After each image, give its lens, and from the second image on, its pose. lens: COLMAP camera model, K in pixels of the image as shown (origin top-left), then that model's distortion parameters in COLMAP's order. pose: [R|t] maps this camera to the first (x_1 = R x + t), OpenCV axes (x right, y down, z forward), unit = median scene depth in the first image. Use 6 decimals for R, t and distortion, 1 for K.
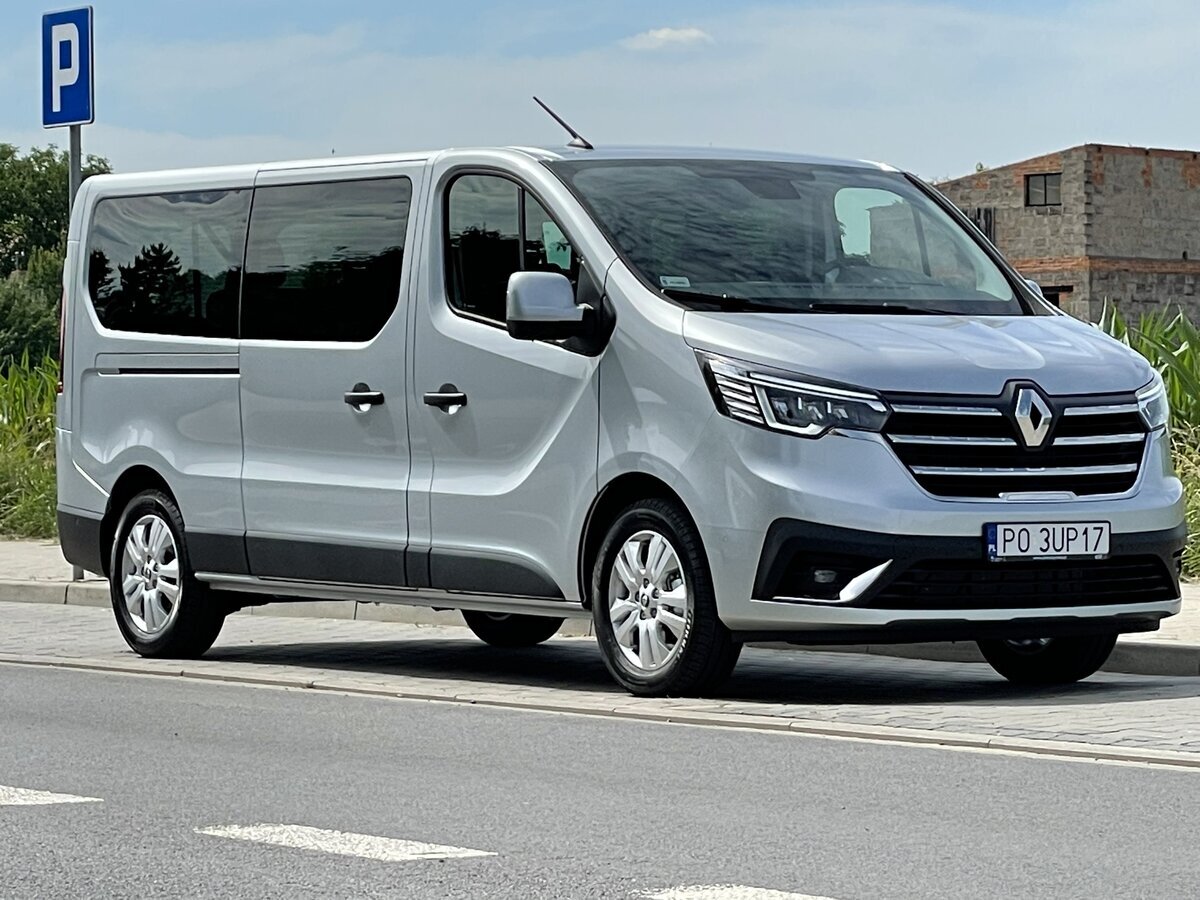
lens RADIAL K [[4817.0, 0, 600.0], [0, 4817.0, 450.0], [0, 0, 1]] dist [-0.233382, -2.919387]
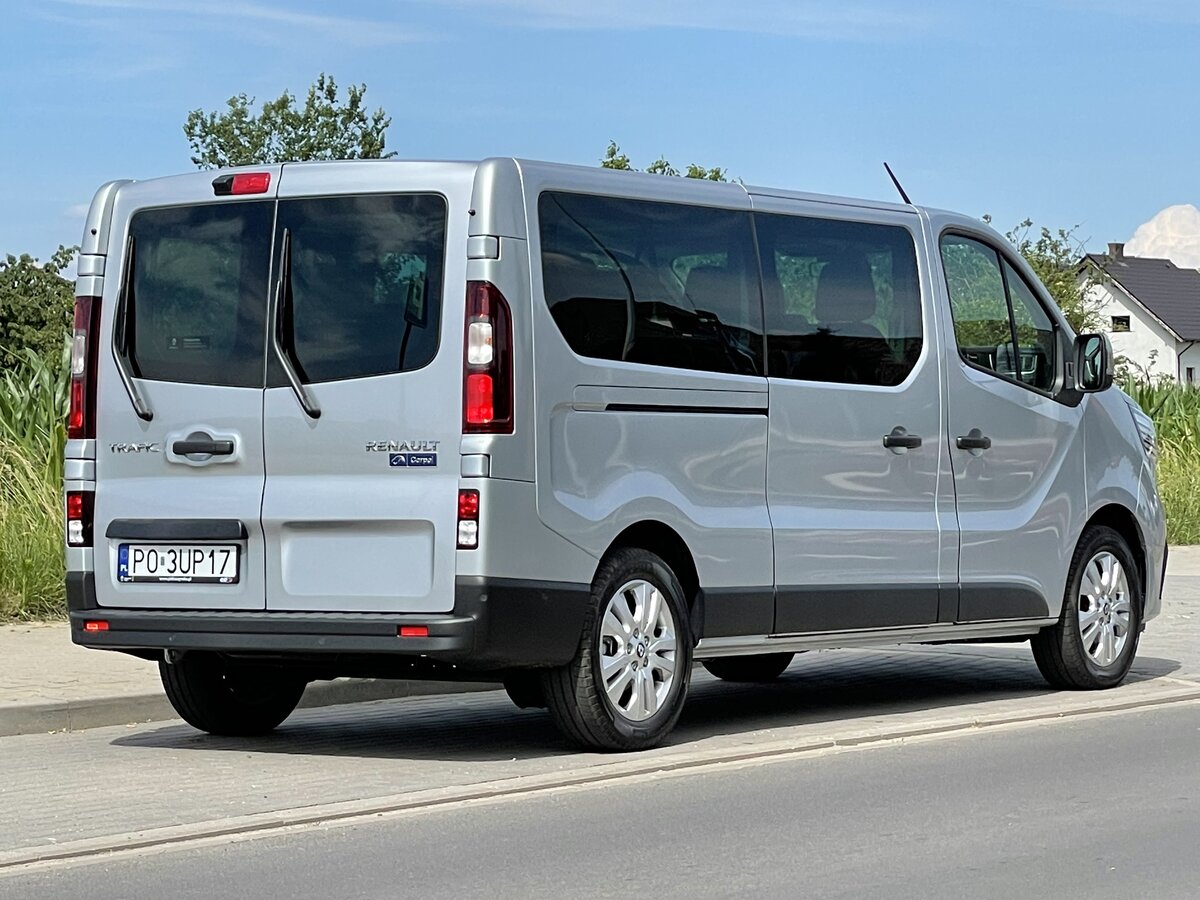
lens RADIAL K [[3848.2, 0, 600.0], [0, 3848.2, 450.0], [0, 0, 1]] dist [0.275293, 1.119631]
pose [[-0.383460, 0.029591, 0.923083, -0.748322], [0.041466, 0.999030, -0.014800, 0.000464], [-0.922626, 0.032601, -0.384315, 1.324259]]
